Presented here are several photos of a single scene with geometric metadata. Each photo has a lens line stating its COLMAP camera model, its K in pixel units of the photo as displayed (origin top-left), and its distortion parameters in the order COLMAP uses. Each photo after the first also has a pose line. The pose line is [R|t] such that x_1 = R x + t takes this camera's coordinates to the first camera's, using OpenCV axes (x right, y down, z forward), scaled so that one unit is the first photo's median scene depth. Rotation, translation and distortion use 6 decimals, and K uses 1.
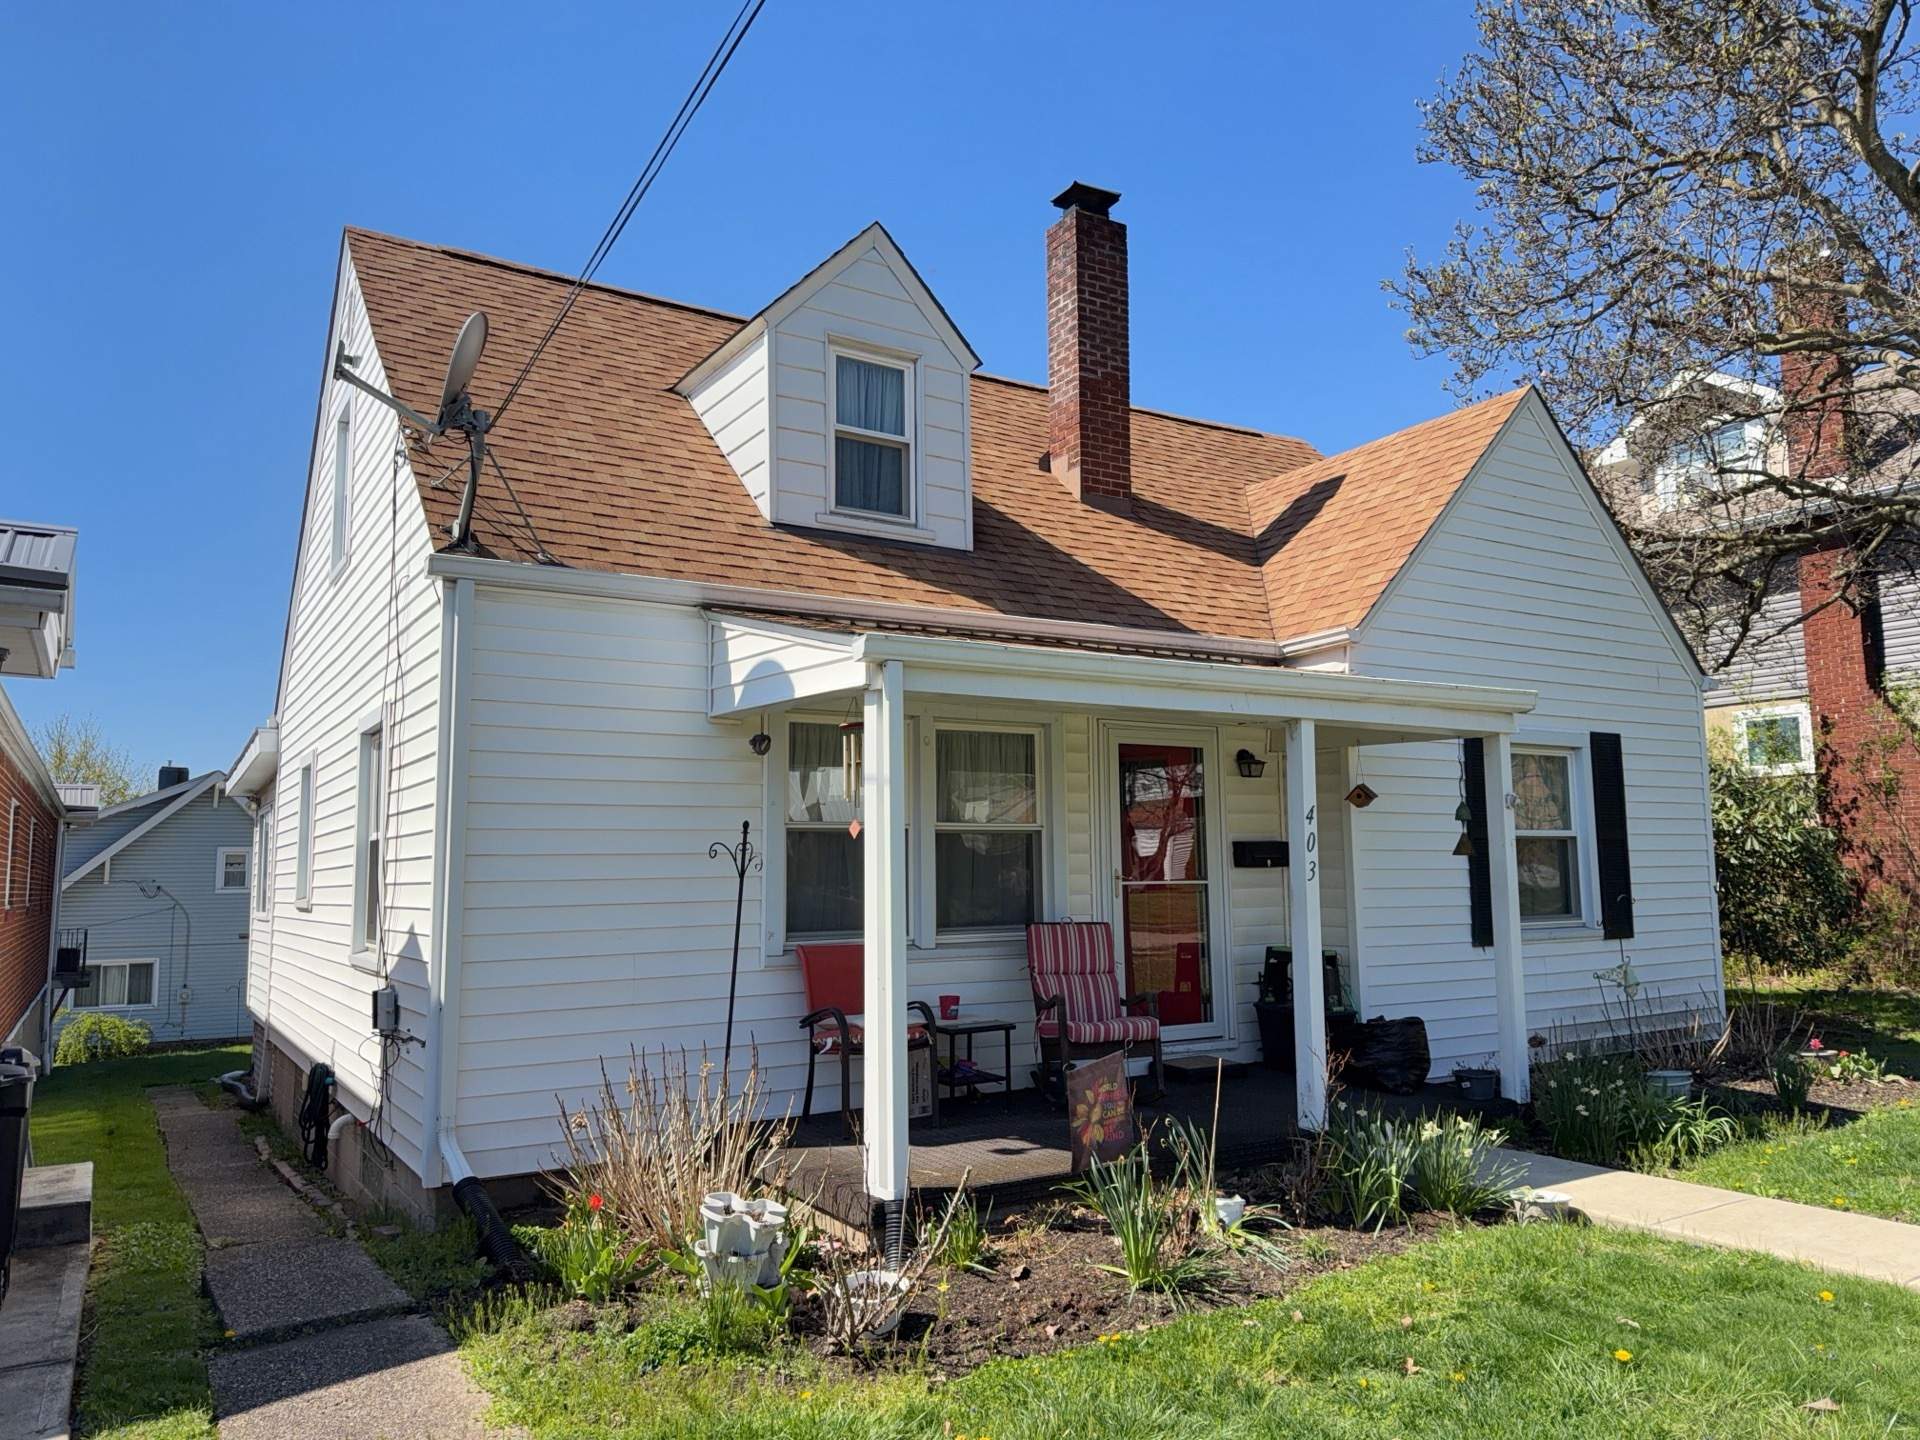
lens RADIAL K [[1318.9, 0, 944.9], [0, 1318.9, 741.6], [0, 0, 1]] dist [0.120976, -0.182570]
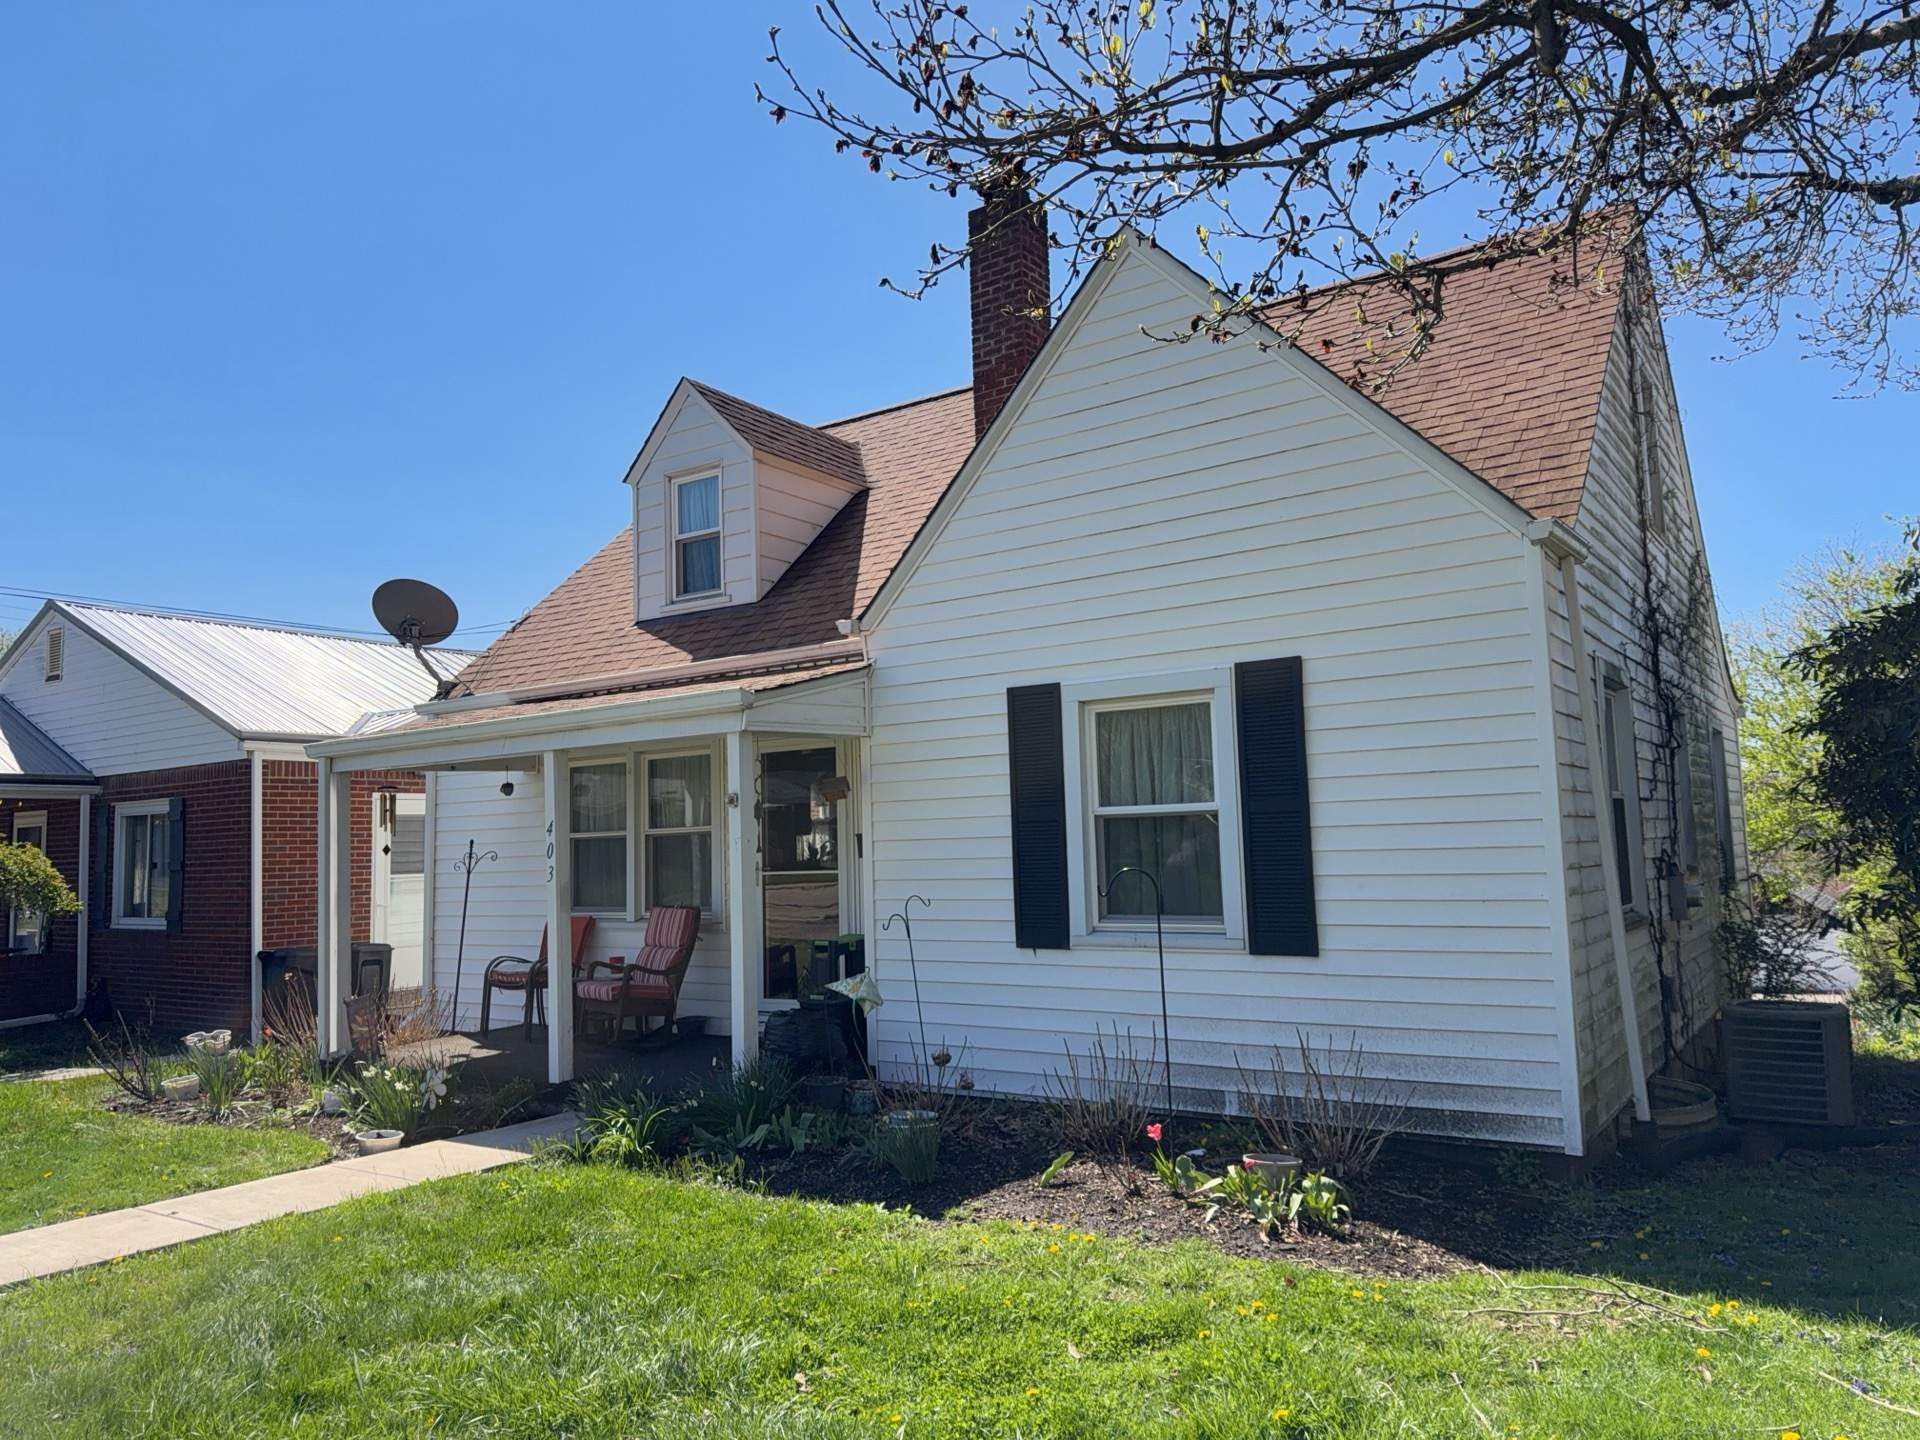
lens RADIAL K [[1311.2, 0, 964.6], [0, 1311.2, 732.2], [0, 0, 1]] dist [0.131145, -0.200314]
pose [[0.402759, -0.079386, -0.911857, 1.101354], [0.115988, 0.992627, -0.035187, 0.038473], [0.907927, -0.091593, 0.408997, 0.601073]]
